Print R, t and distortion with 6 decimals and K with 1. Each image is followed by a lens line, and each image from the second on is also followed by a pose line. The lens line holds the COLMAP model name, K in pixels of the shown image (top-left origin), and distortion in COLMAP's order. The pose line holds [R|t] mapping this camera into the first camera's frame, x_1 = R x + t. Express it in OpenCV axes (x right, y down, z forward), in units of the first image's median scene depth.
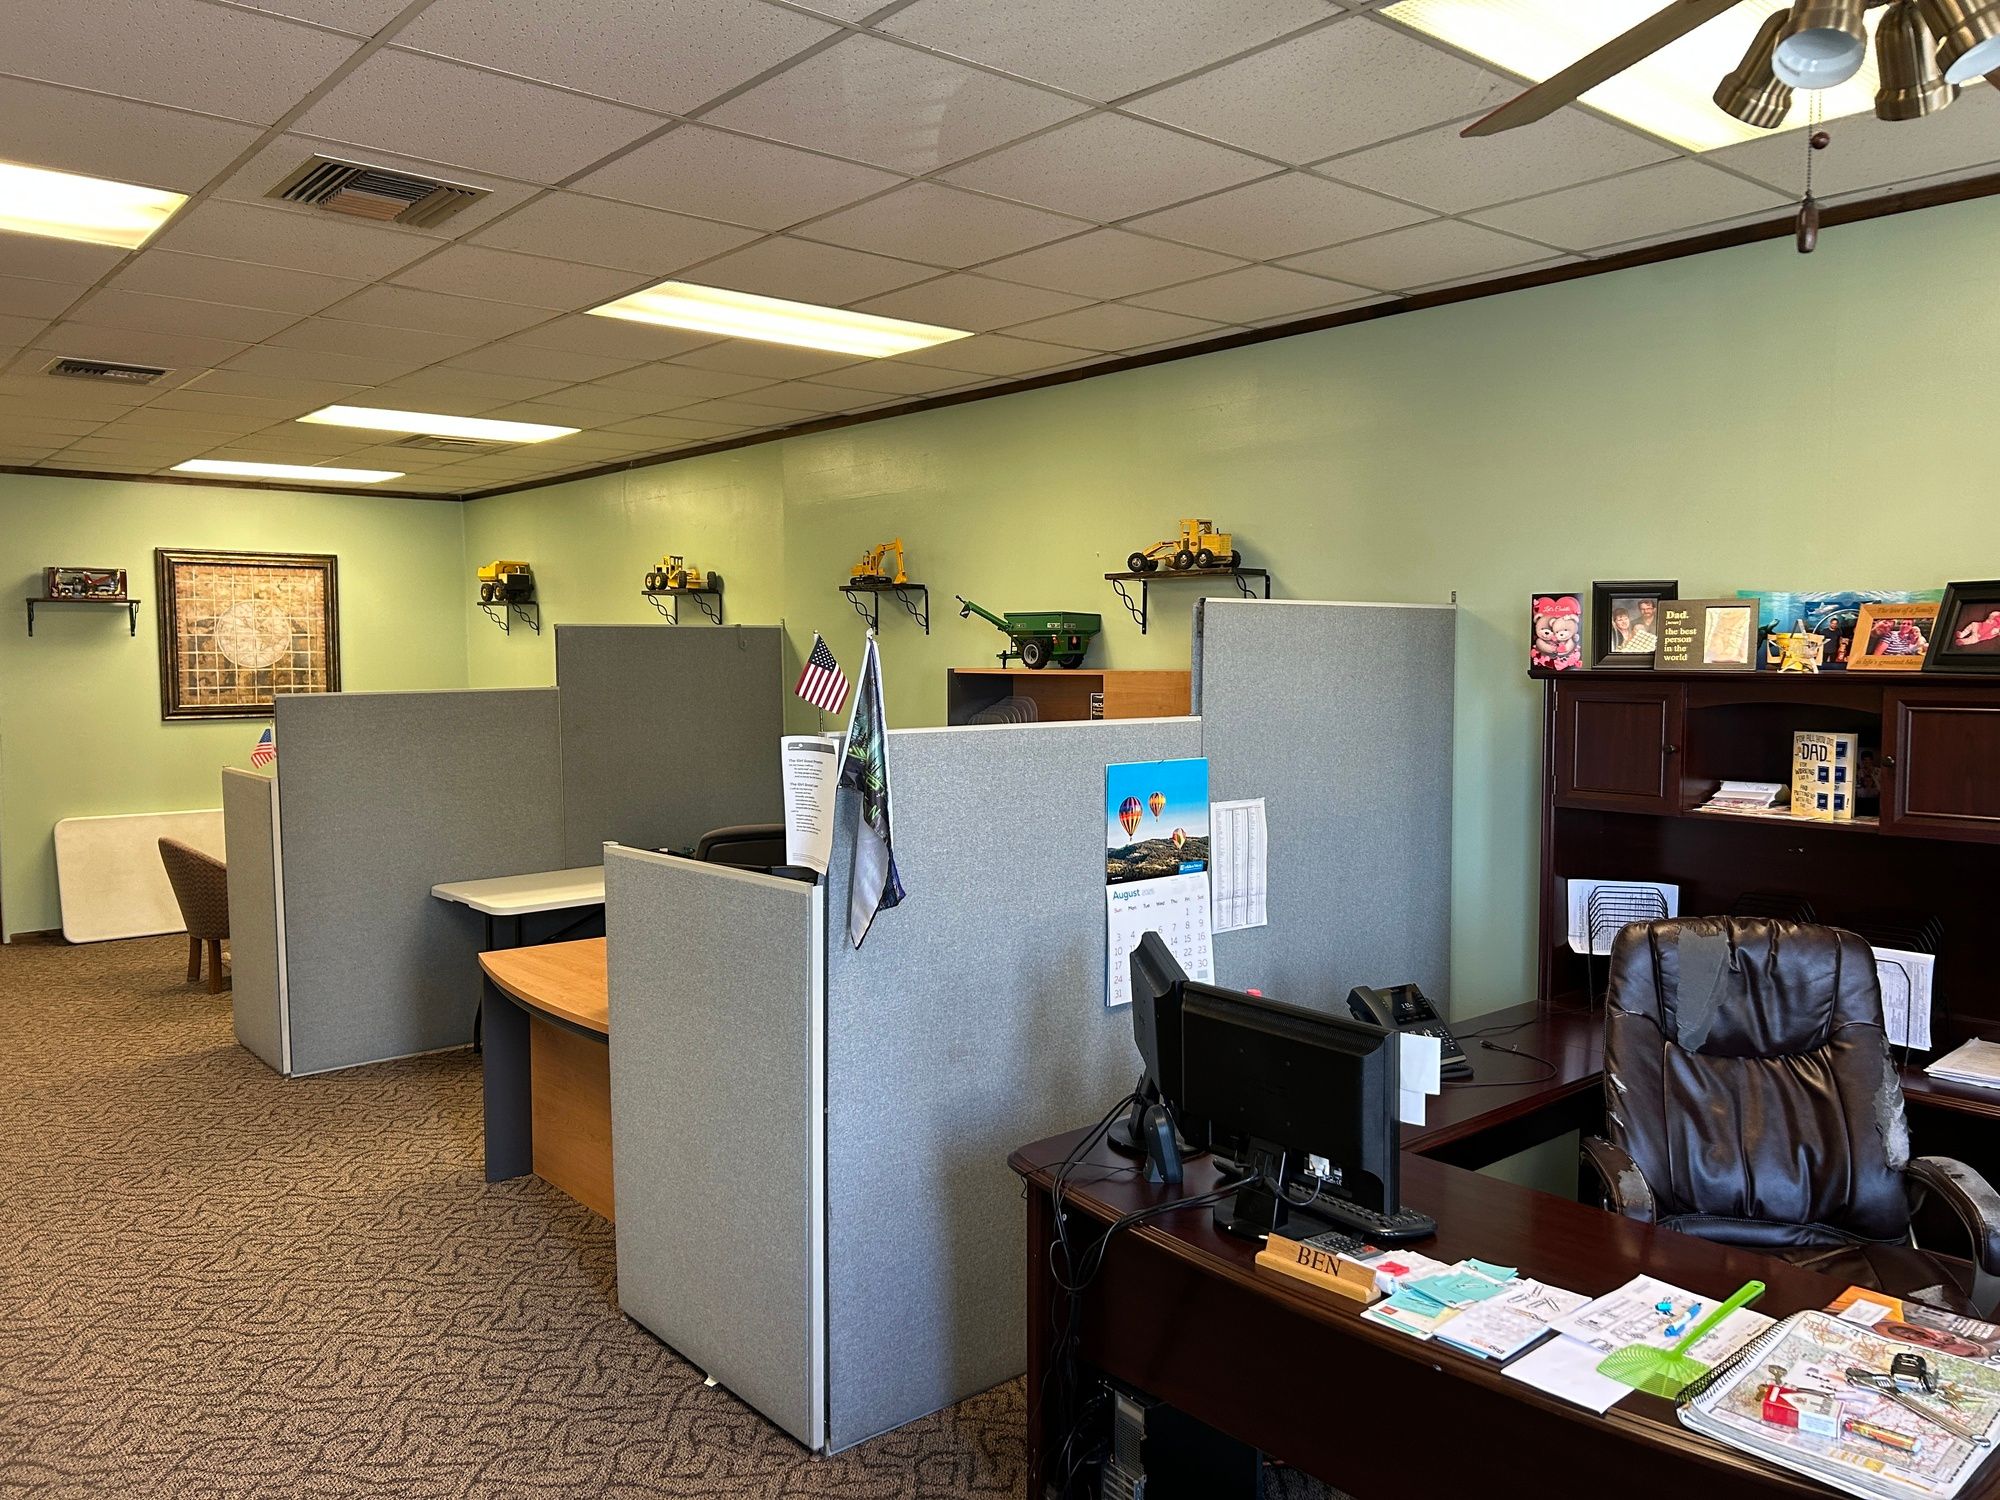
lens RADIAL K [[1497.8, 0, 1000.0], [0, 1497.8, 750.0], [0, 0, 1]] dist [0.062388, -0.061176]
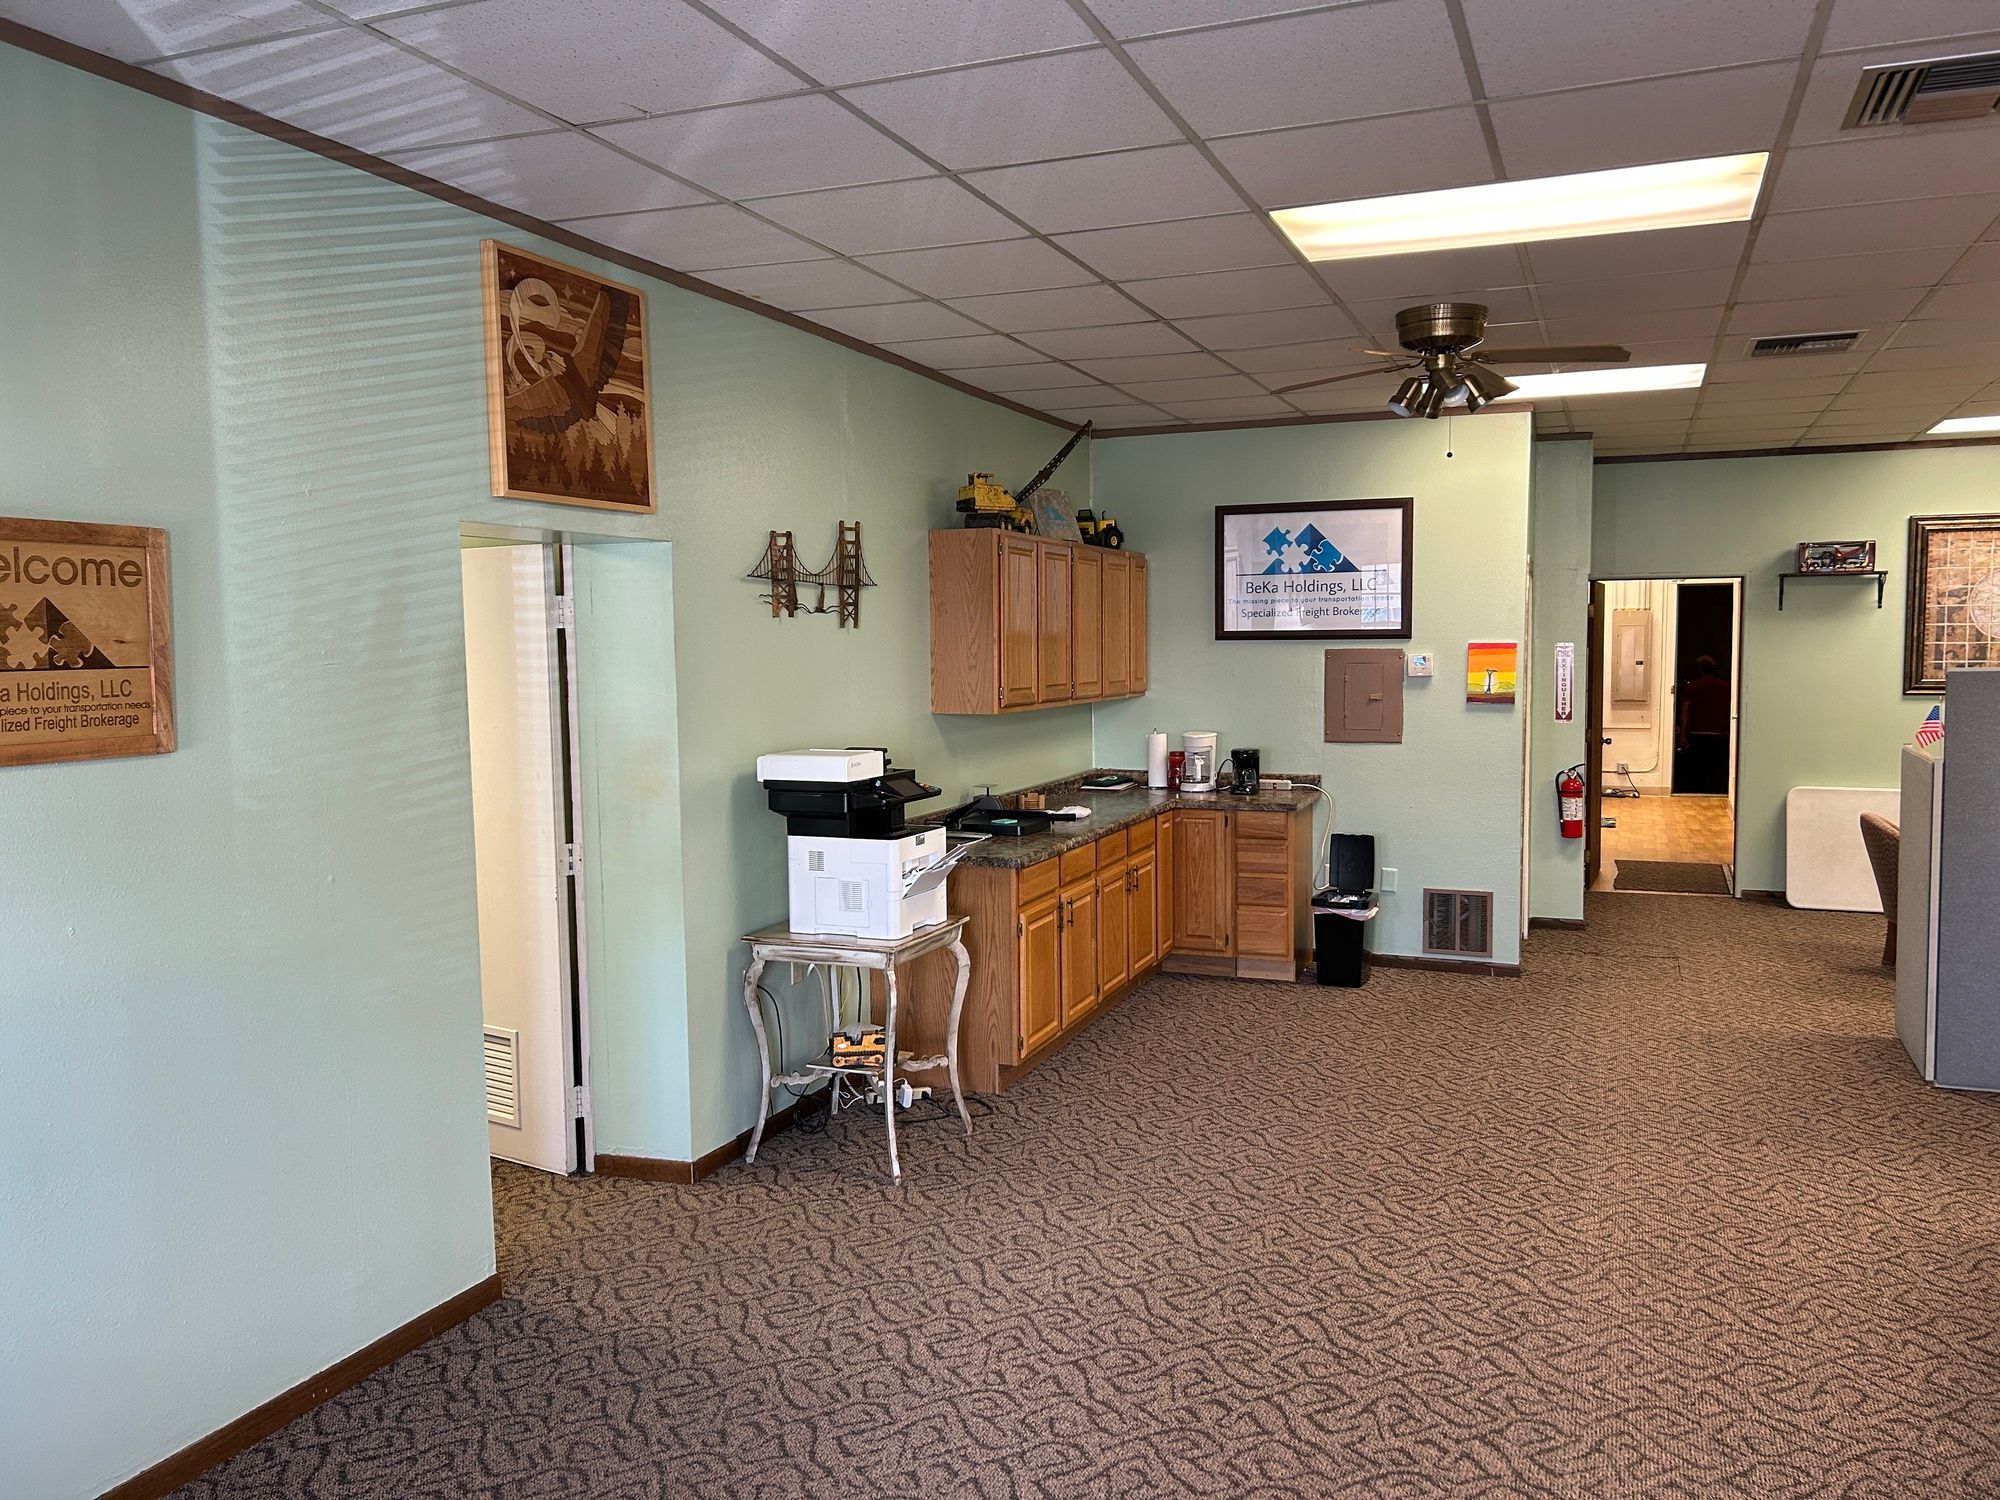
lens RADIAL K [[1497.8, 0, 1000.0], [0, 1497.8, 750.0], [0, 0, 1]] dist [0.062388, -0.061176]
pose [[0.471765, 0.065907, -0.879258, 0.072174], [-0.050607, 0.997583, 0.047623, -0.002642], [0.880271, 0.022030, 0.473960, 0.071718]]
